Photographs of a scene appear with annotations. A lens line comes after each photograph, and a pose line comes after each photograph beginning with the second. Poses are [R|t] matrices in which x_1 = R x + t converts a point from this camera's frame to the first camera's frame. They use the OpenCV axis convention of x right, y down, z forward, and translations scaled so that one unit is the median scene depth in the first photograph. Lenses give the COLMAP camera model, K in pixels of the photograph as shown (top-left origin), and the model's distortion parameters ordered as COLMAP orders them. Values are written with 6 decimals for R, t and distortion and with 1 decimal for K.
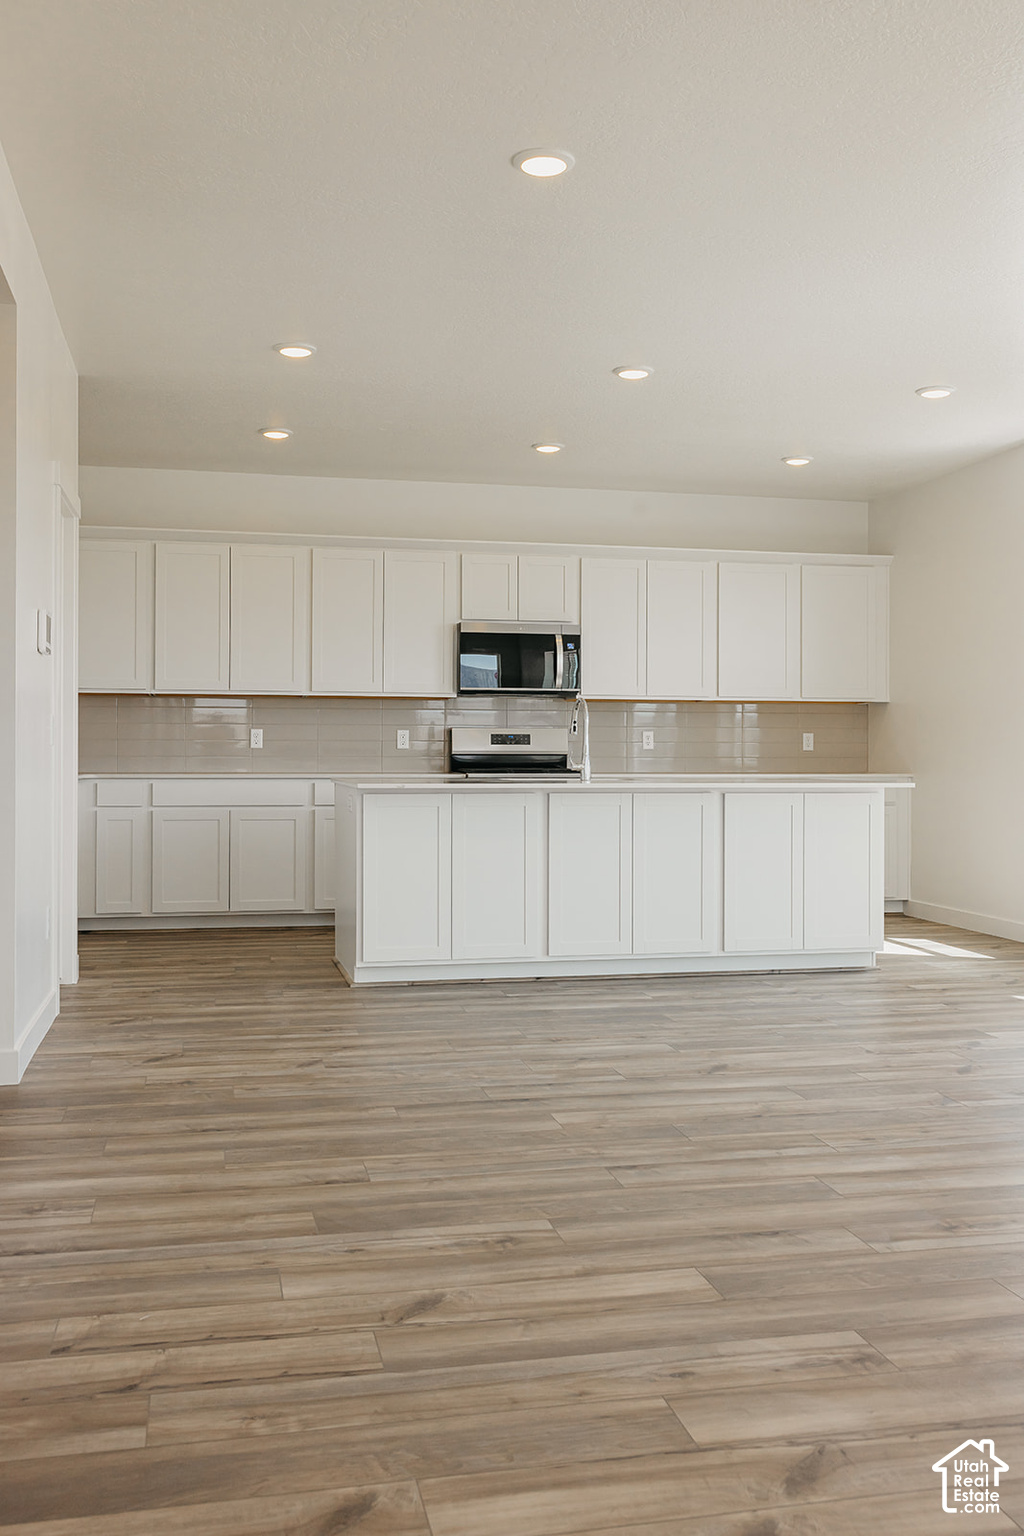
lens RADIAL K [[1429.1, 0, 512.2], [0, 1429.1, 758.8], [0, 0, 1]] dist [-0.008533, 0.000000]
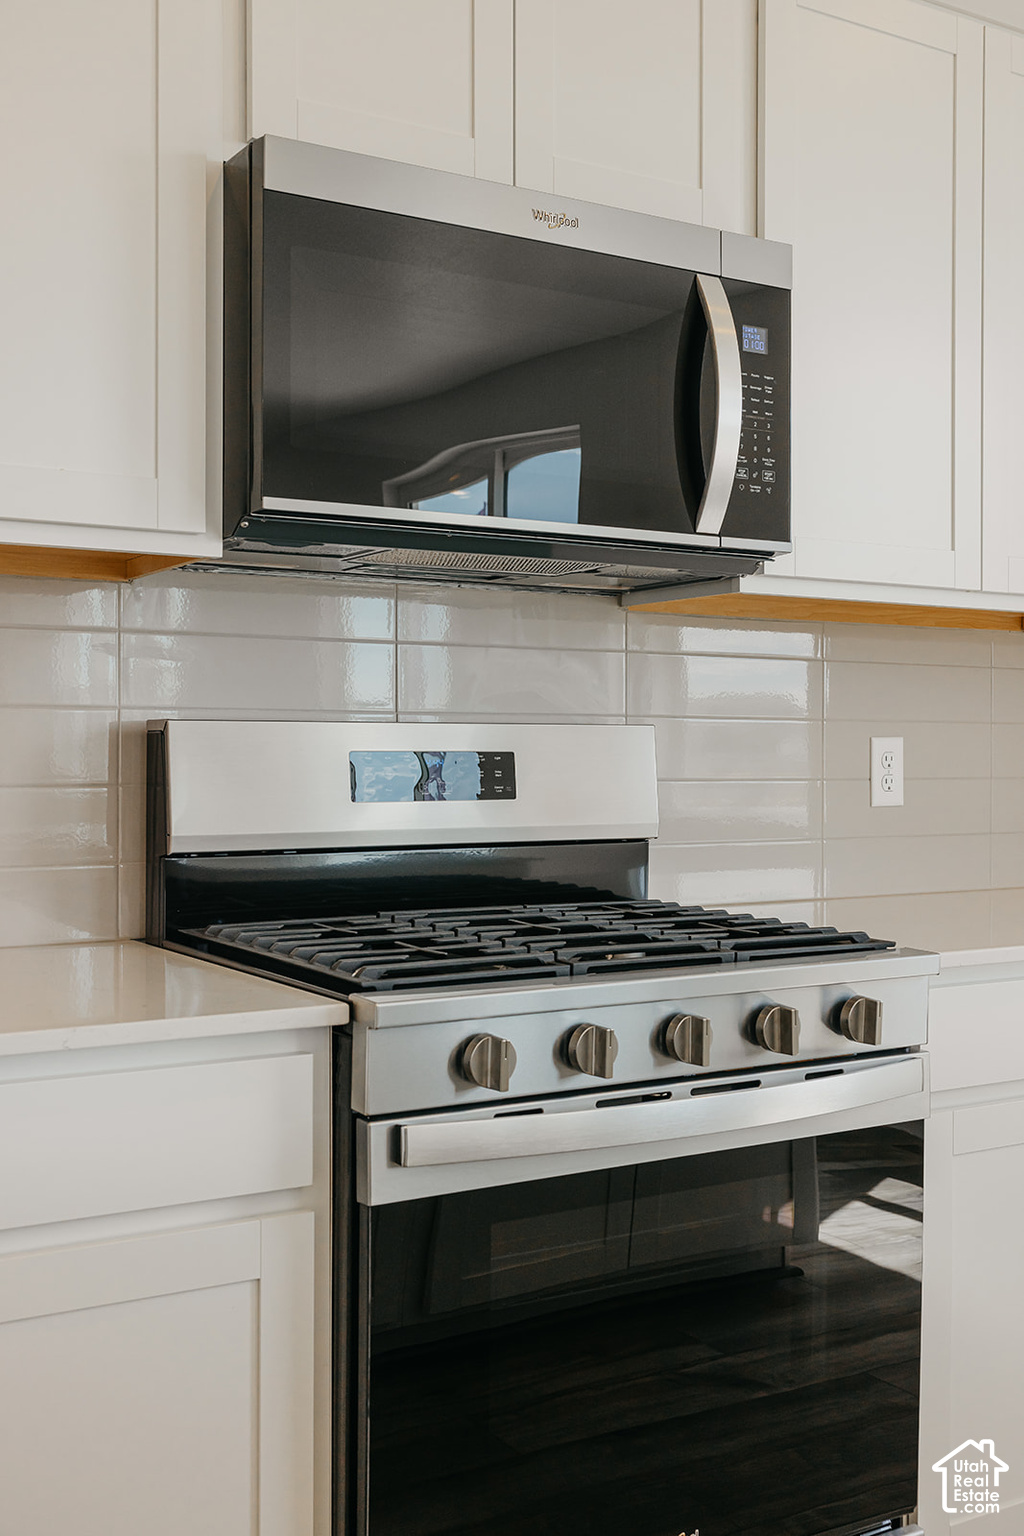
lens RADIAL K [[1630.4, 0, 518.1], [0, 1630.4, 760.9], [0, 0, 1]] dist [-0.014559, 0.000000]
pose [[0.947289, -0.001001, 0.320378, -0.071061], [-0.000730, 0.999986, 0.005283, -0.018025], [-0.320378, -0.005238, 0.947275, 0.799833]]
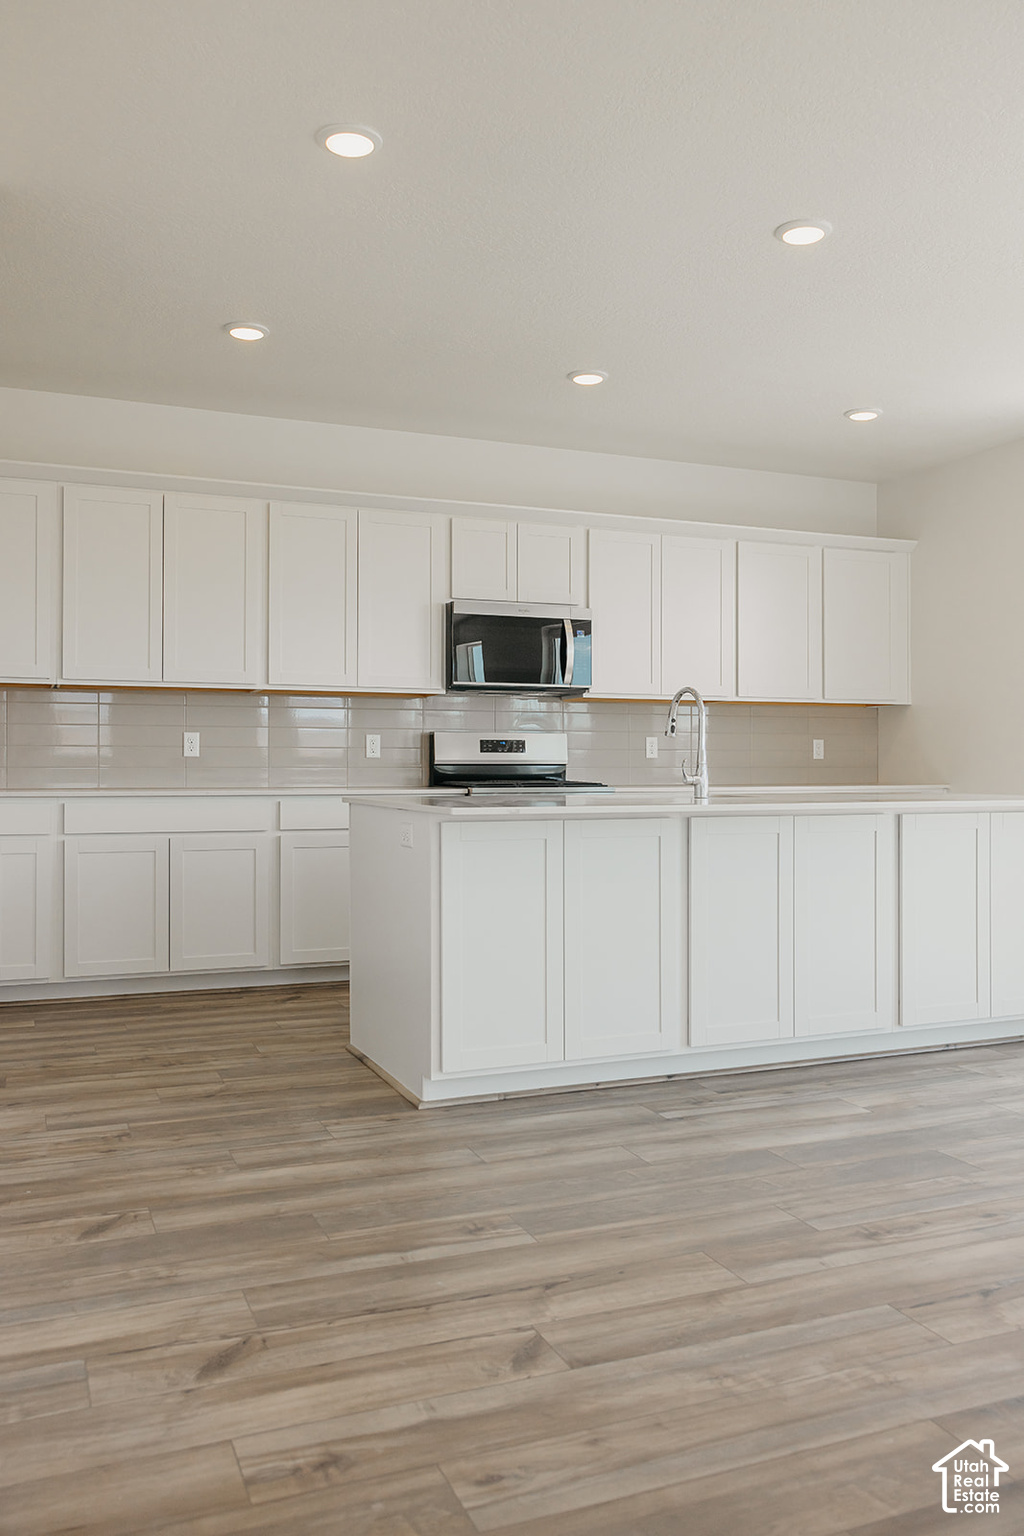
lens RADIAL K [[1241.6, 0, 515.6], [0, 1241.6, 764.1], [0, 0, 1]] dist [-0.011166, 0.004700]
pose [[0.985391, -0.002078, 0.170293, -0.121744], [0.002946, 0.999984, -0.004843, 0.000397], [-0.170280, 0.005273, 0.985382, 0.302775]]
